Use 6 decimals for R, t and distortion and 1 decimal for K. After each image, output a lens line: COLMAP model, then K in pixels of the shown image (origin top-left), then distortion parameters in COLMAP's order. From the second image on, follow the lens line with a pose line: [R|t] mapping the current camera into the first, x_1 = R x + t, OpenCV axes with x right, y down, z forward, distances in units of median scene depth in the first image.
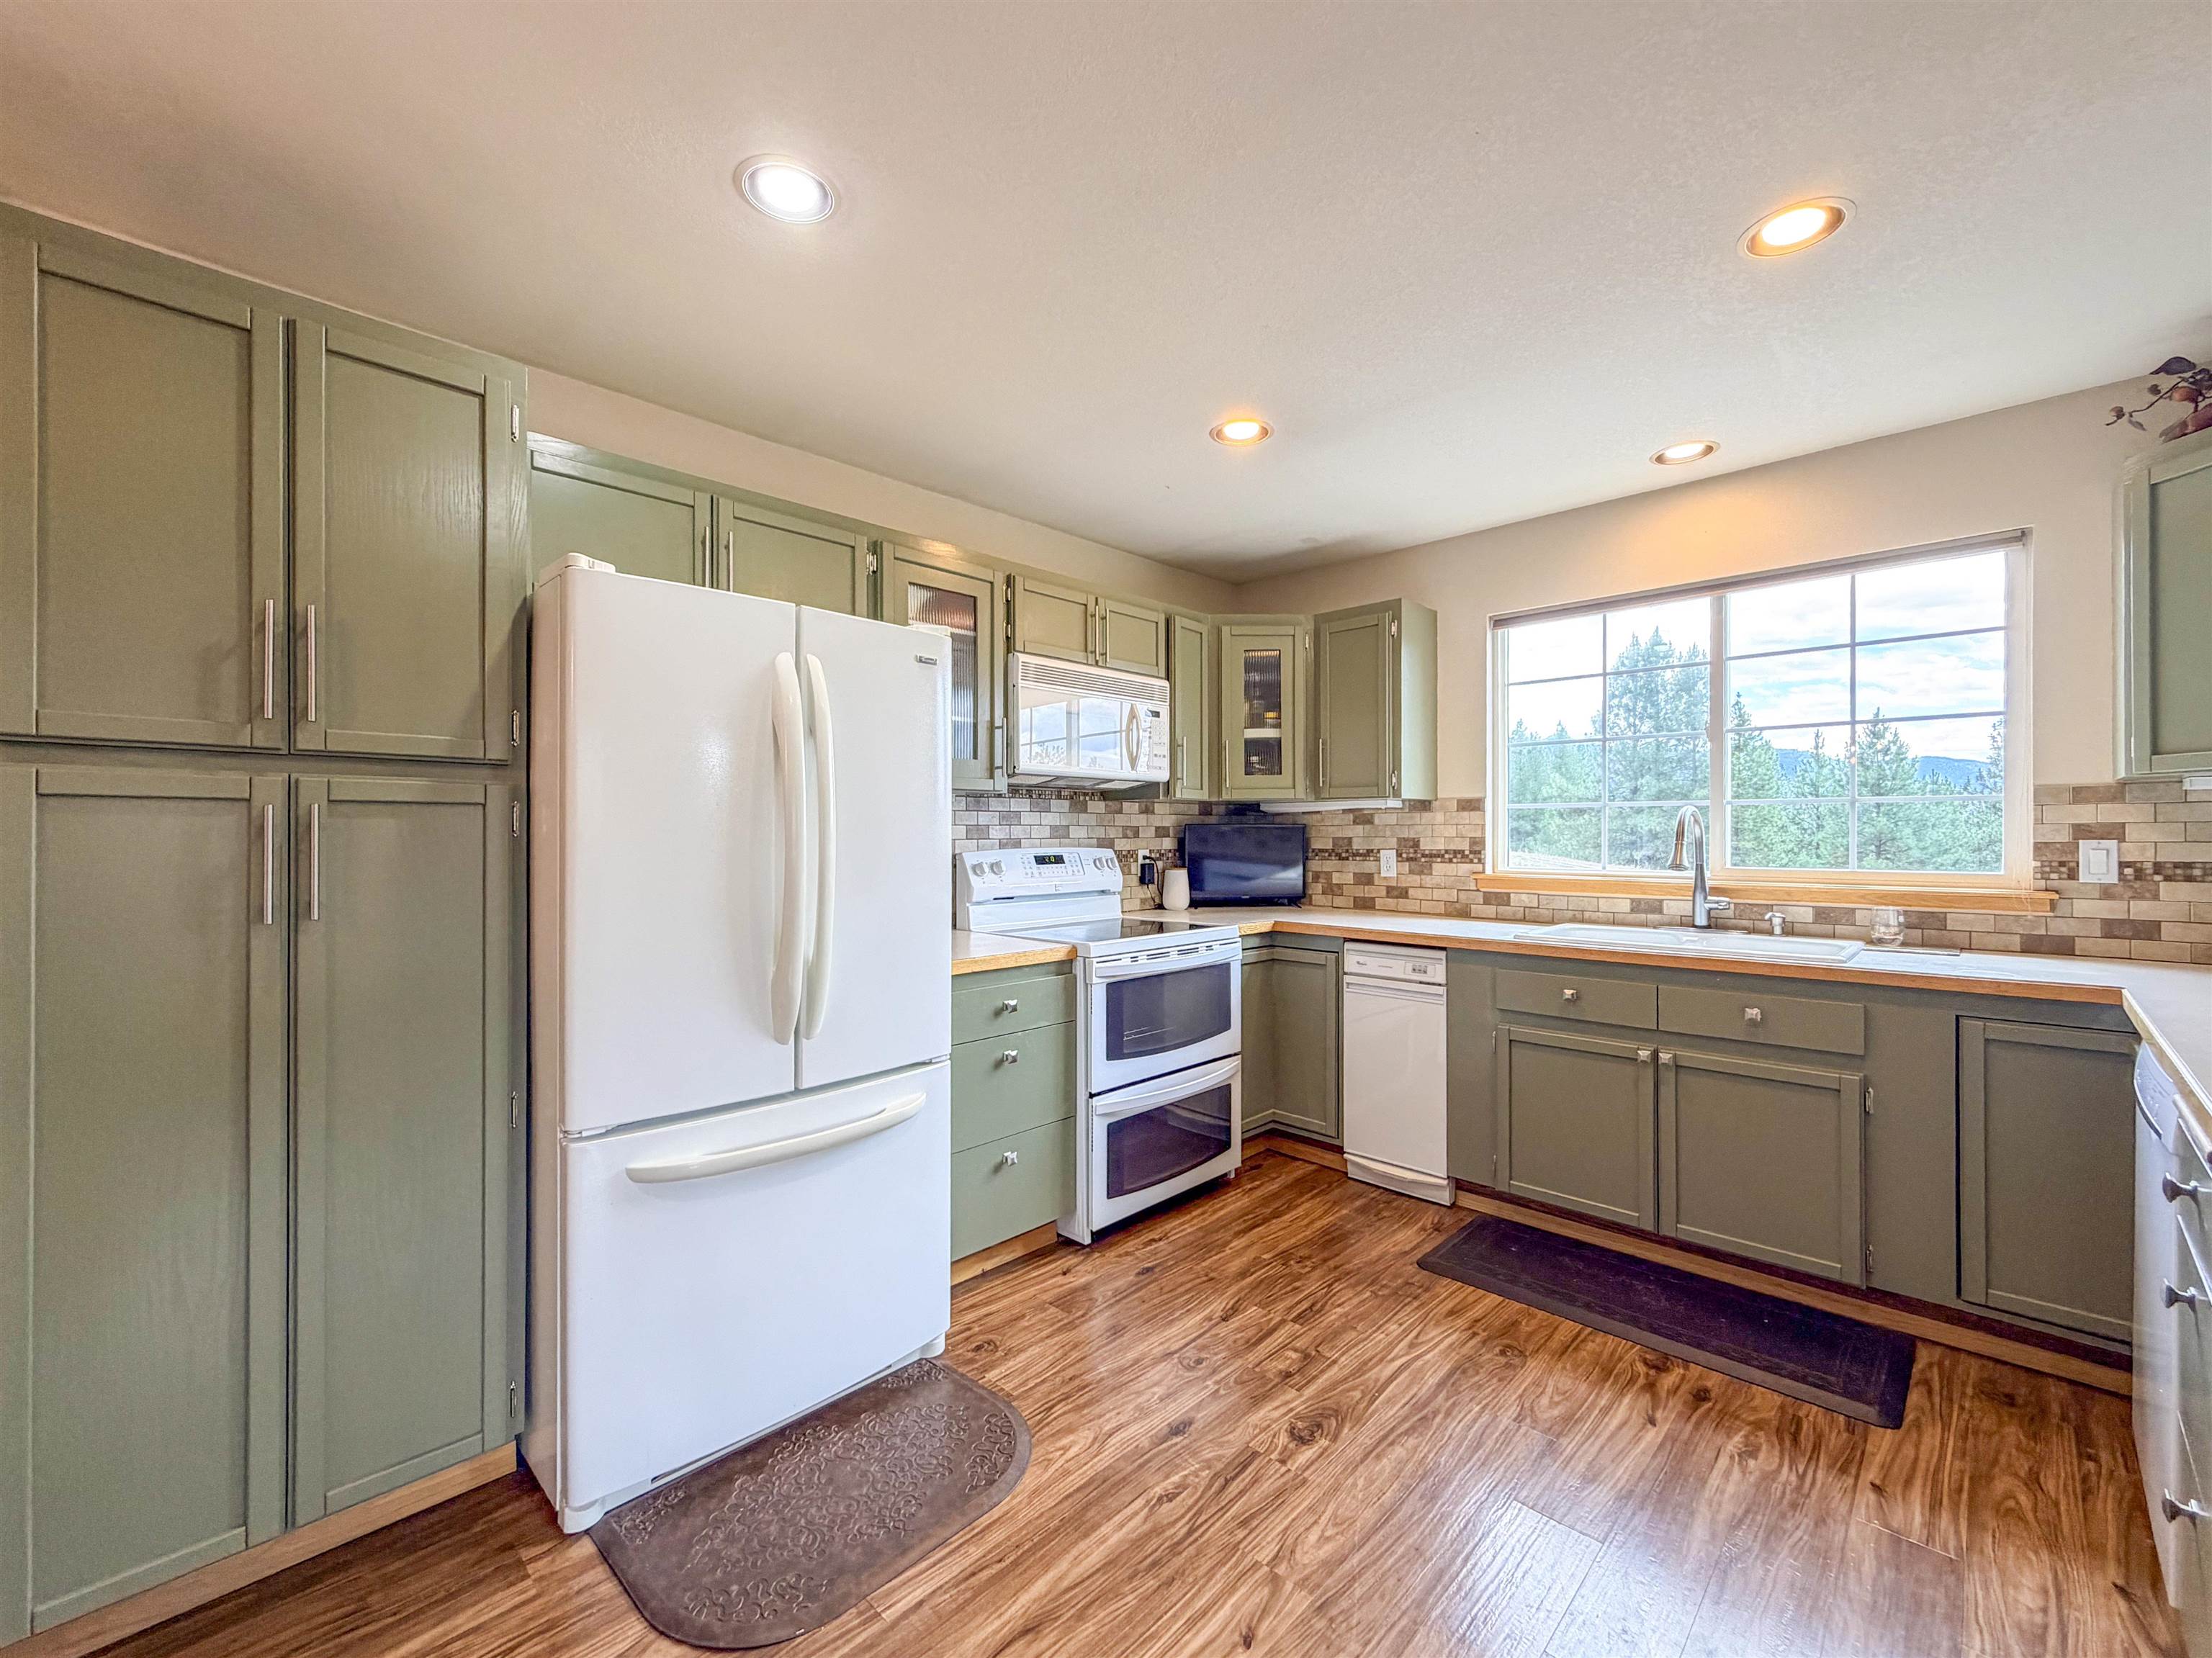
lens RADIAL K [[886.9, 0, 1107.2], [0, 886.9, 830.9], [0, 0, 1]] dist [0.000609, -0.000967]
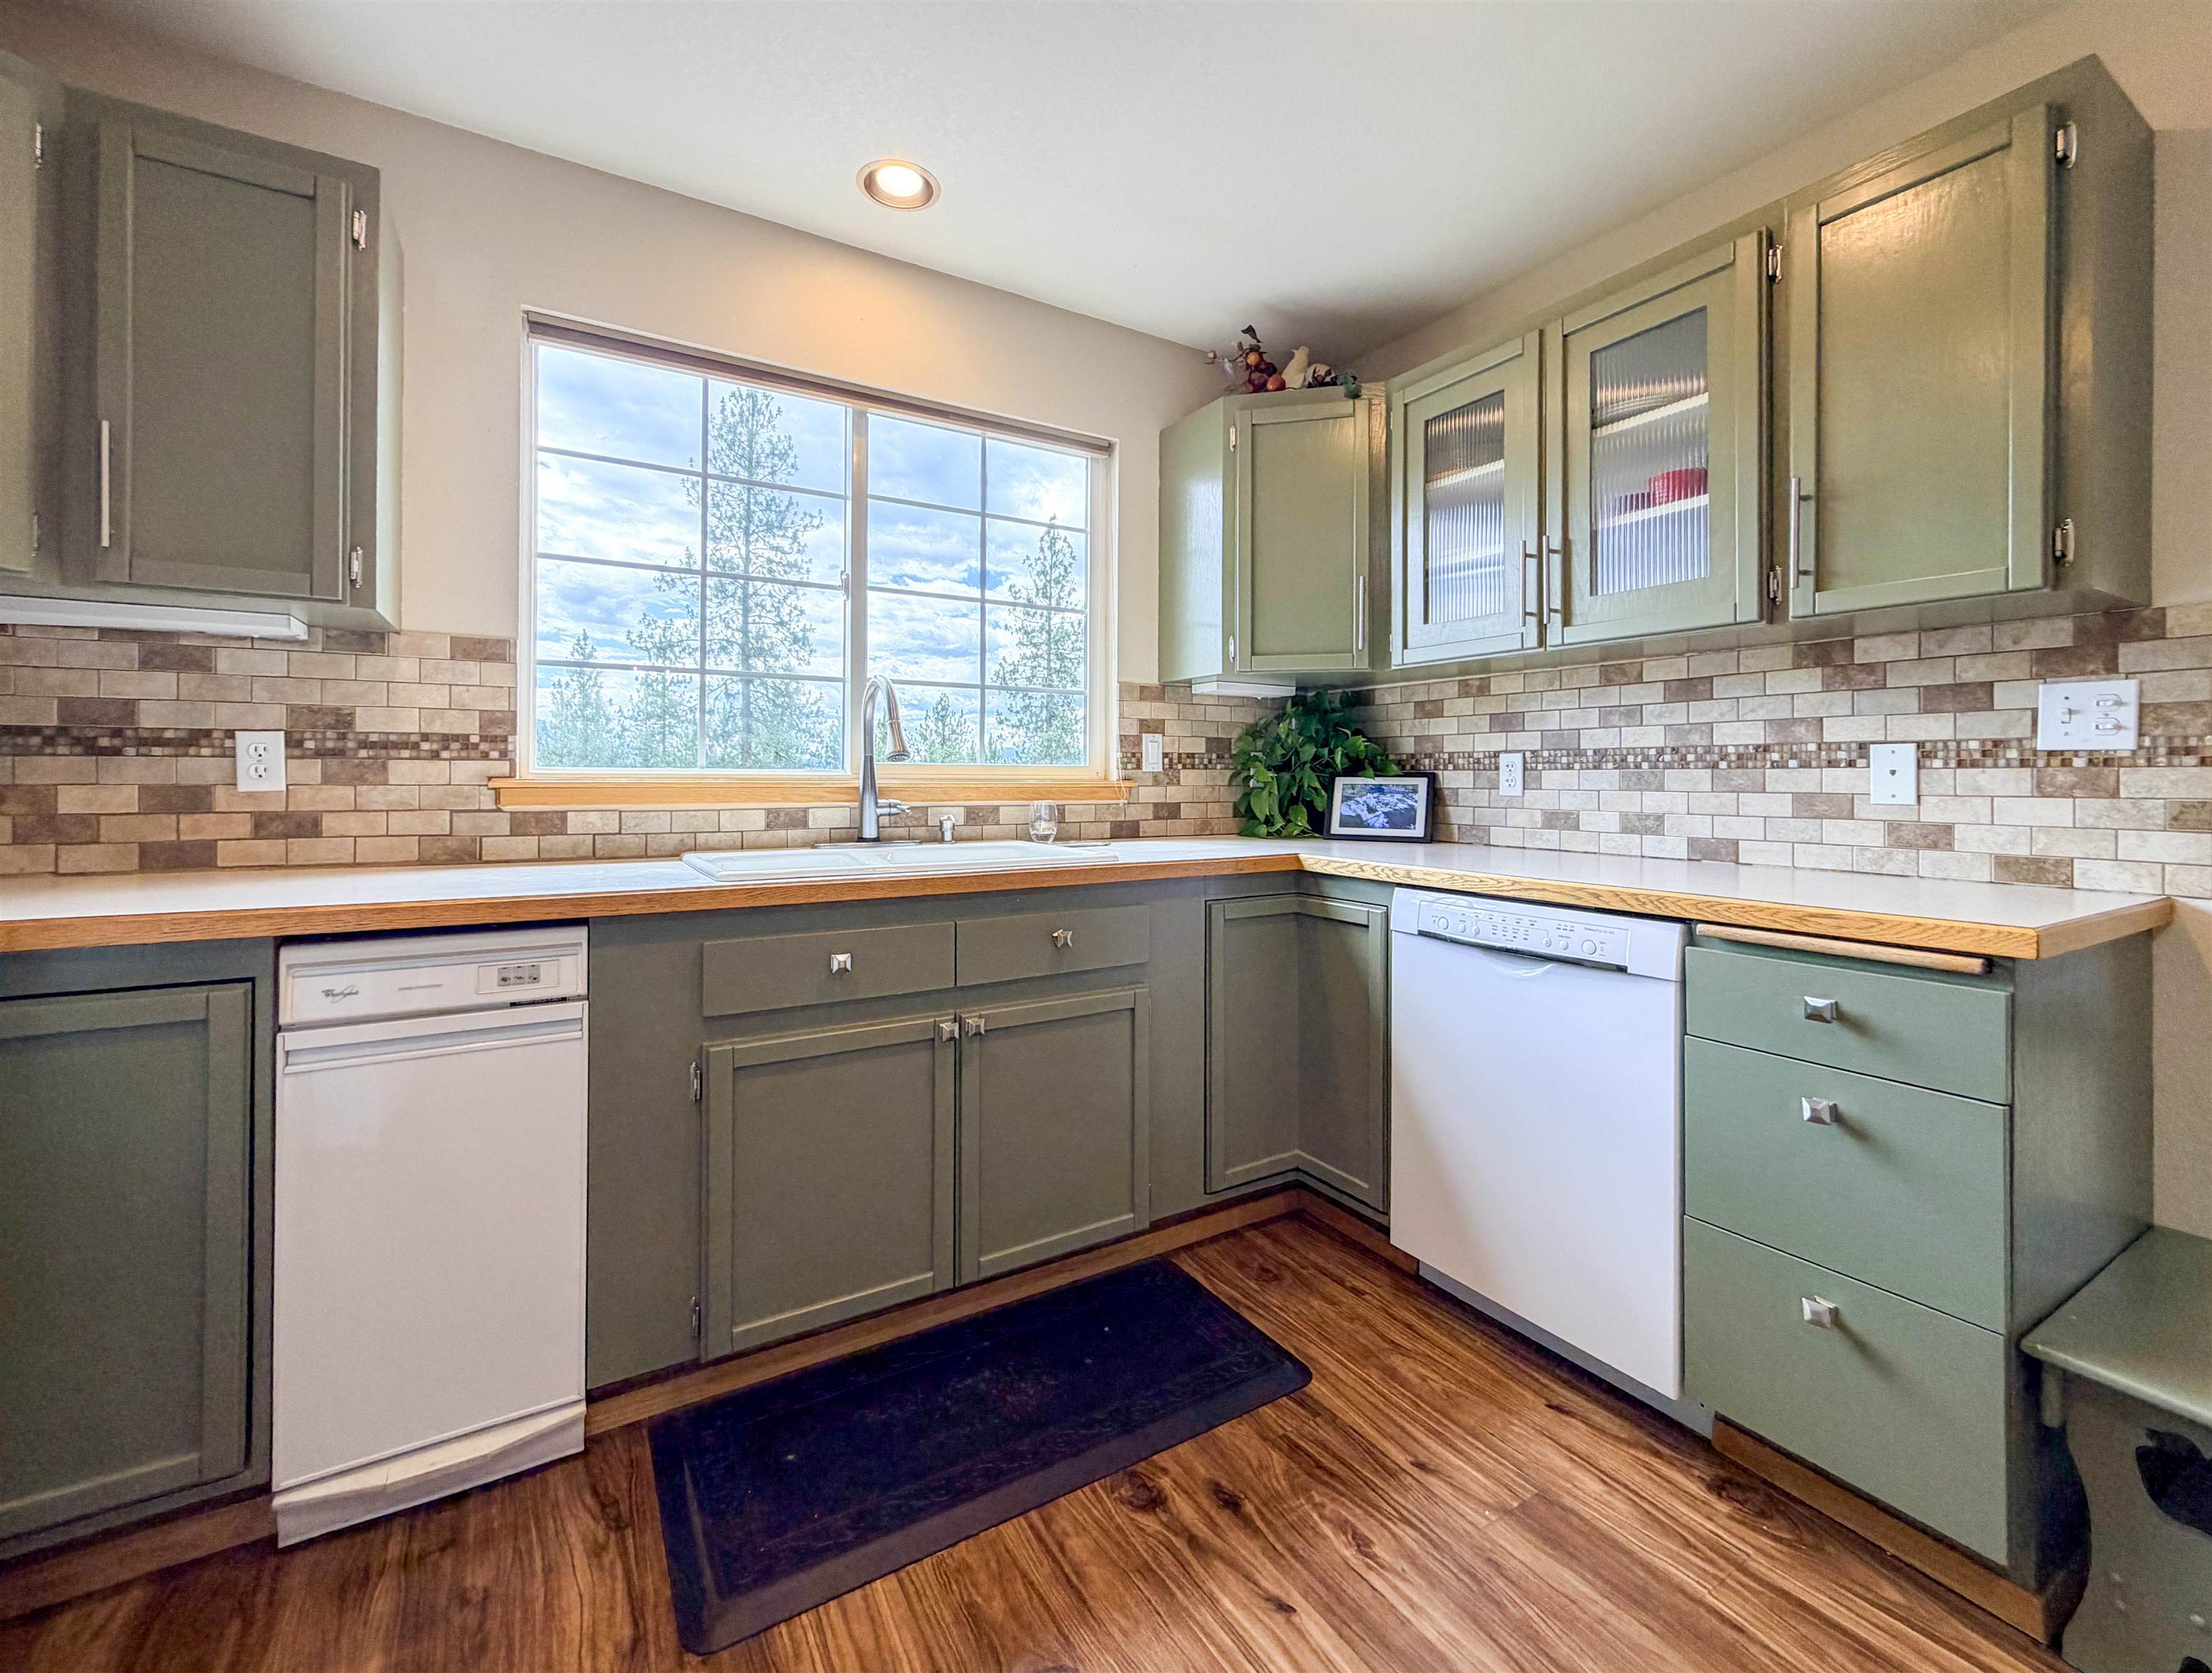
lens RADIAL K [[917.9, 0, 1058.2], [0, 917.9, 785.0], [0, 0, 1]] dist [0.003424, 0.000681]
pose [[0.262488, -0.001692, 0.964934, -0.030045], [-0.006543, 0.999972, 0.003533, 0.053832], [-0.964913, -0.007241, 0.262469, 0.600498]]
